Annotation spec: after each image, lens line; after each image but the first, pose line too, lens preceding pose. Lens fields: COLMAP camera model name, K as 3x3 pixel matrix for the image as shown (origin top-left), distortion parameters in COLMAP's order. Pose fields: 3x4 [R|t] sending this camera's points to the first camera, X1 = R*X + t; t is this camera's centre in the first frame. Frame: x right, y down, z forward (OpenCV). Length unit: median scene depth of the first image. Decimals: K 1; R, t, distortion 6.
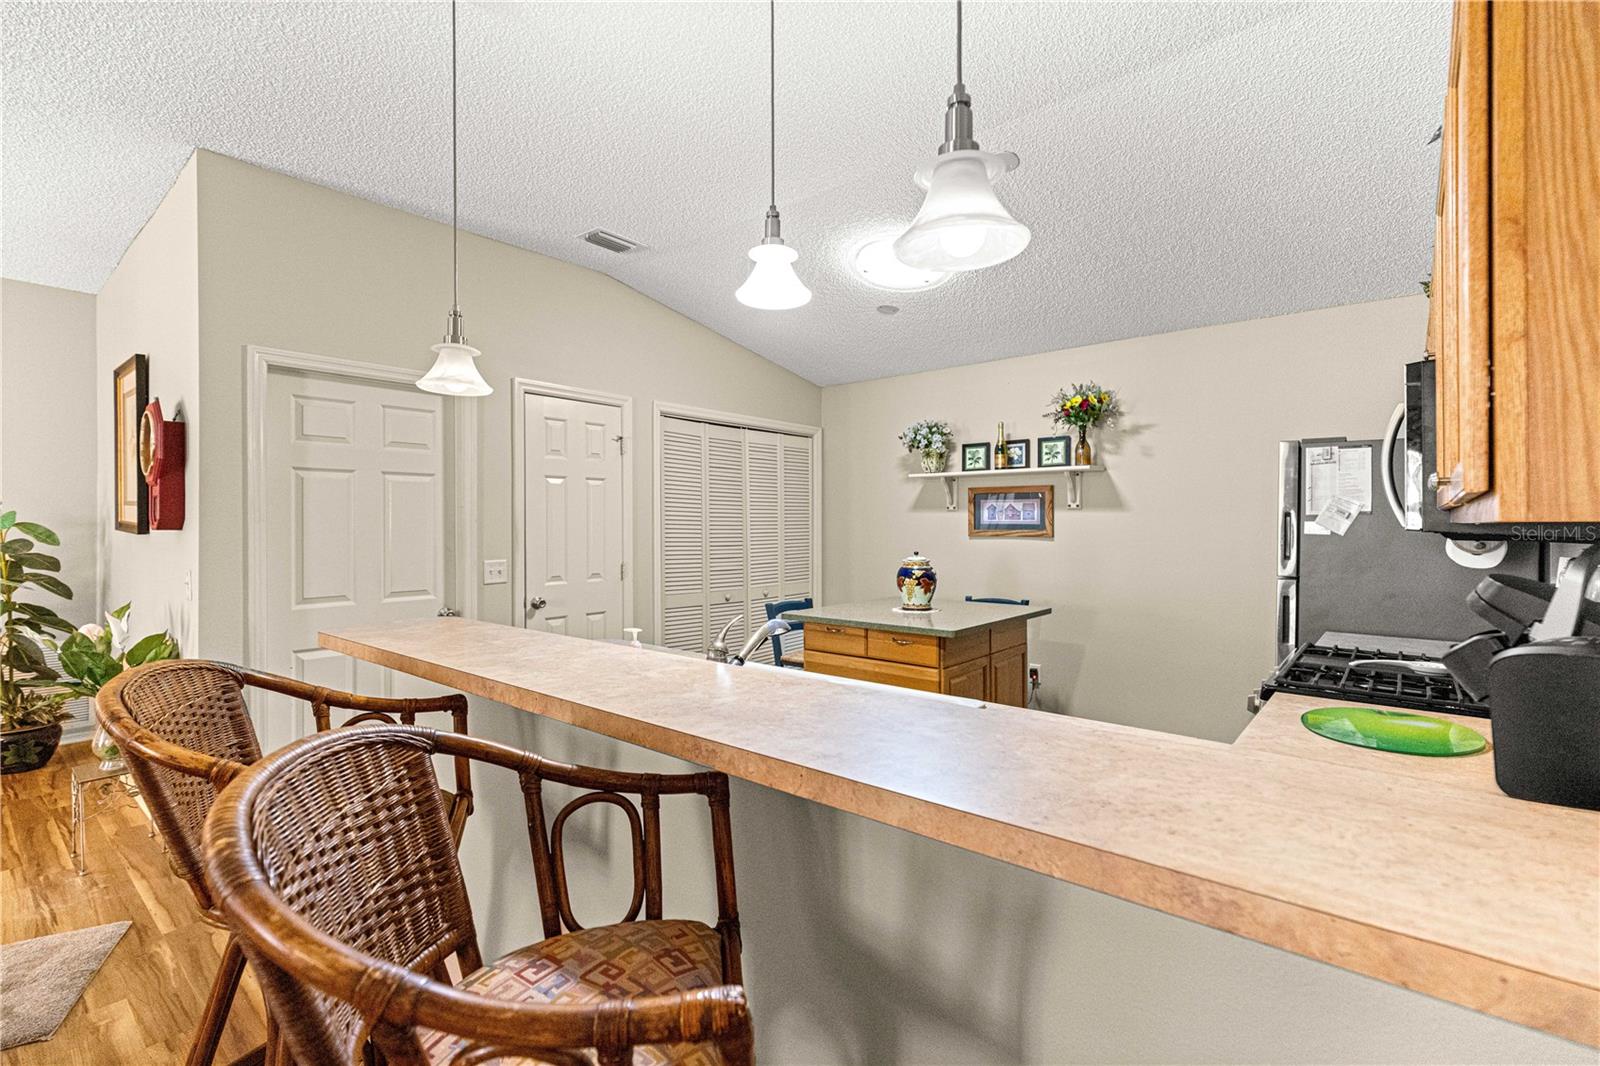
lens RADIAL K [[729.6, 0, 798.2], [0, 729.6, 519.1], [0, 0, 1]] dist [0.008609, -0.000521]
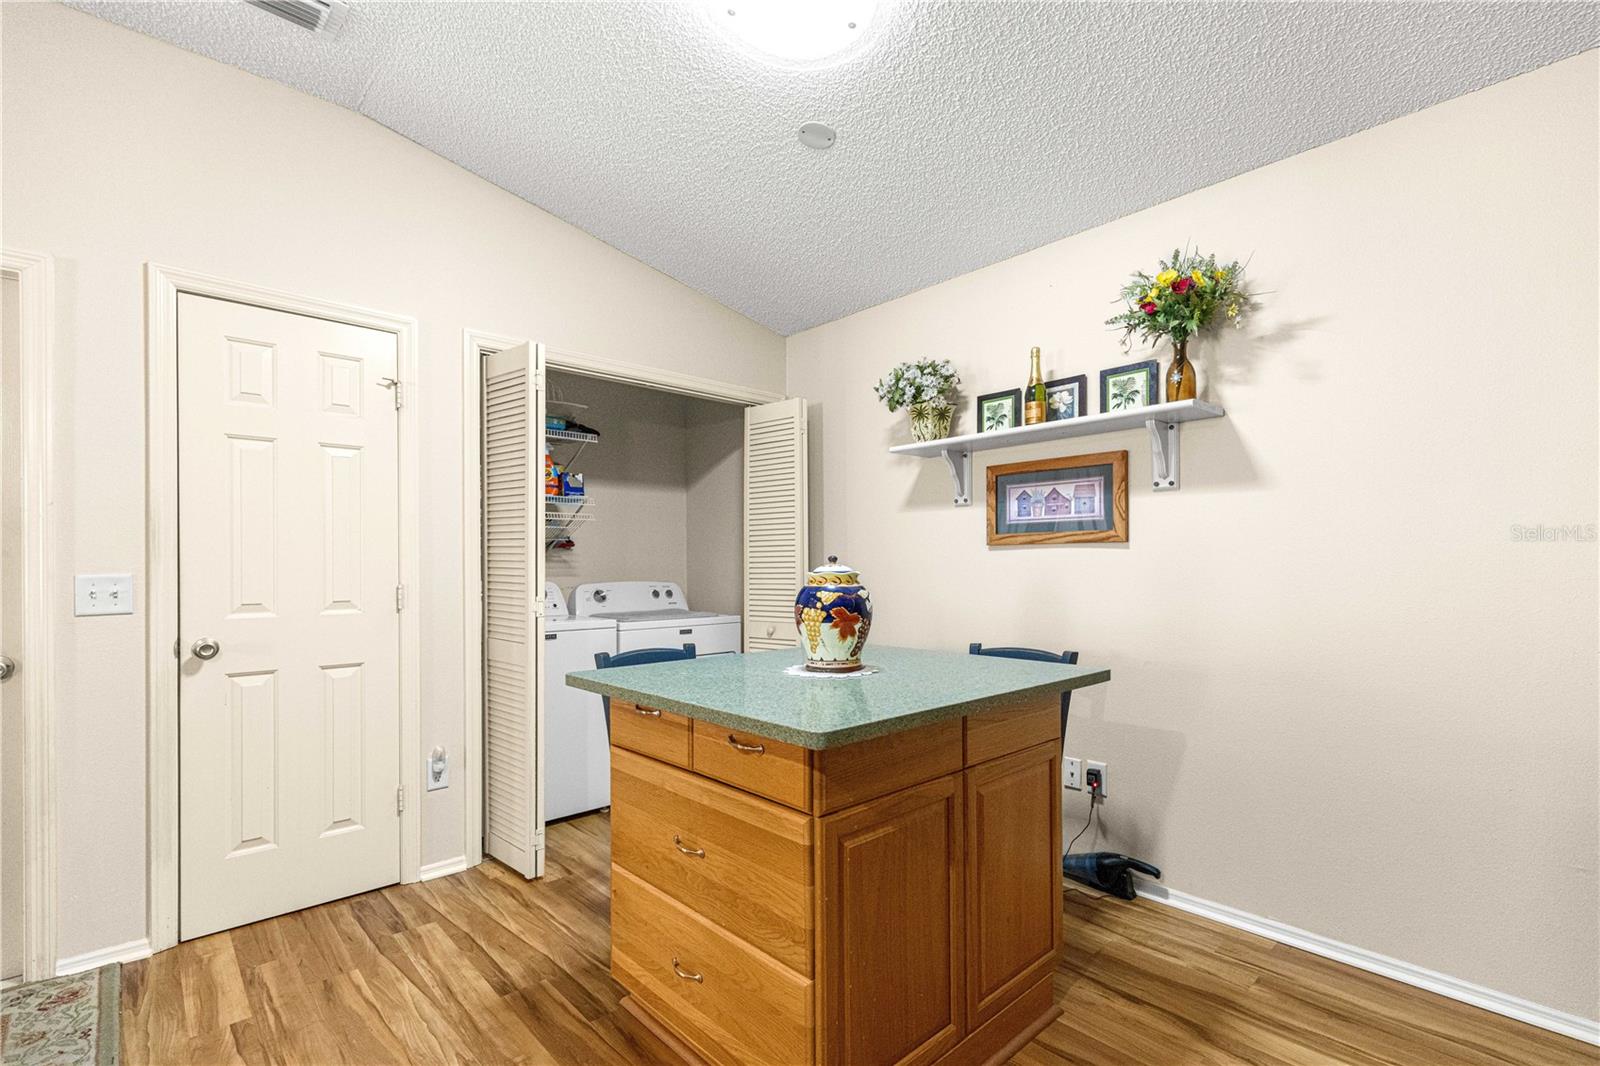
lens RADIAL K [[729.6, 0, 807.0], [0, 729.6, 564.6], [0, 0, 1]] dist [0.008609, -0.000521]
pose [[0.992773, -0.002873, -0.119970, 0.177768], [0.003298, 0.999989, 0.003344, 0.041985], [0.119959, -0.003716, 0.992772, 0.423712]]
